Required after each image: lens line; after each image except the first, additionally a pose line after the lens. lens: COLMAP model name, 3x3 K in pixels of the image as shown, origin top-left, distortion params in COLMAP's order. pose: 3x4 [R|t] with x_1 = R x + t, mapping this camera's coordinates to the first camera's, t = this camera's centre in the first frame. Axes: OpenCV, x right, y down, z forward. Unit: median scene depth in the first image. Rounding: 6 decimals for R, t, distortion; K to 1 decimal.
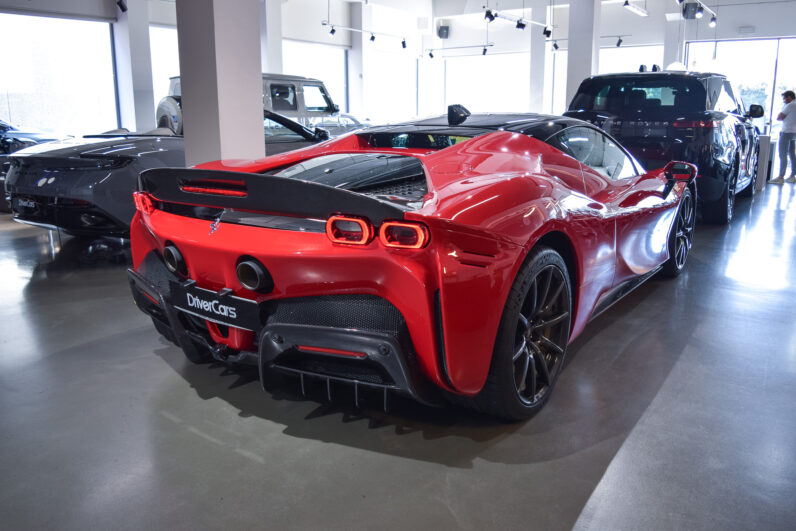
lens RADIAL K [[624.1, 0, 398.0], [0, 624.1, 265.5], [0, 0, 1]] dist [-0.083785, 0.009245]
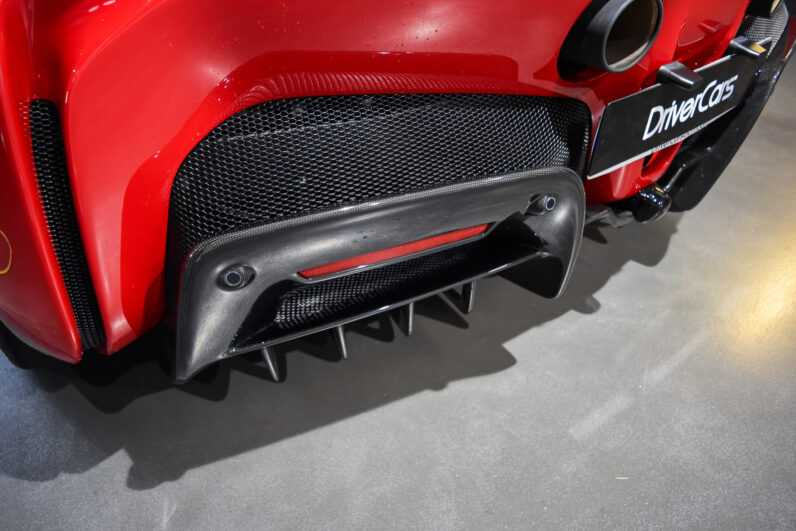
lens RADIAL K [[598.4, 0, 398.0], [0, 598.4, 253.4], [0, 0, 1]] dist [-0.077160, 0.002093]
pose [[0.238141, -0.551256, 0.799628, -0.747476], [0.229282, 0.831953, 0.505257, -0.098513], [-0.943779, 0.063018, 0.324515, 1.107513]]
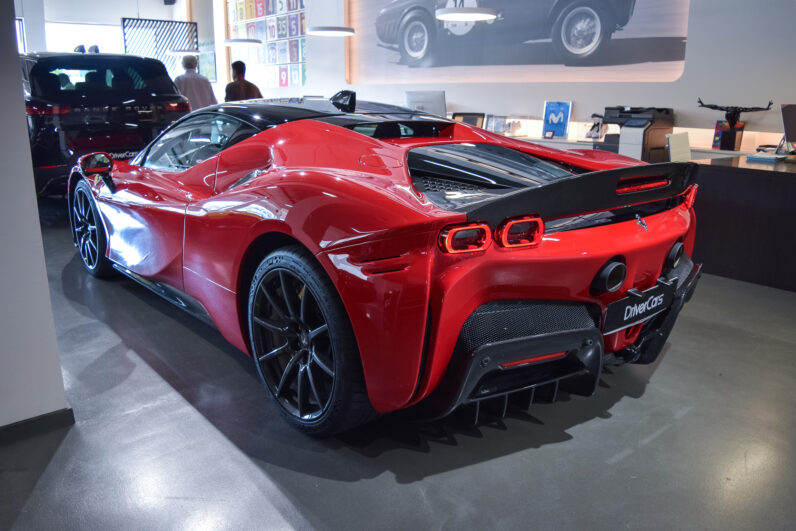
lens RADIAL K [[624.1, 0, 398.0], [0, 624.1, 265.5], [0, 0, 1]] dist [-0.083785, 0.009245]
pose [[0.206726, -0.235269, 0.949691, -1.325724], [0.208991, 0.958874, 0.192051, -0.268533], [-0.955817, 0.158775, 0.247394, 1.162199]]
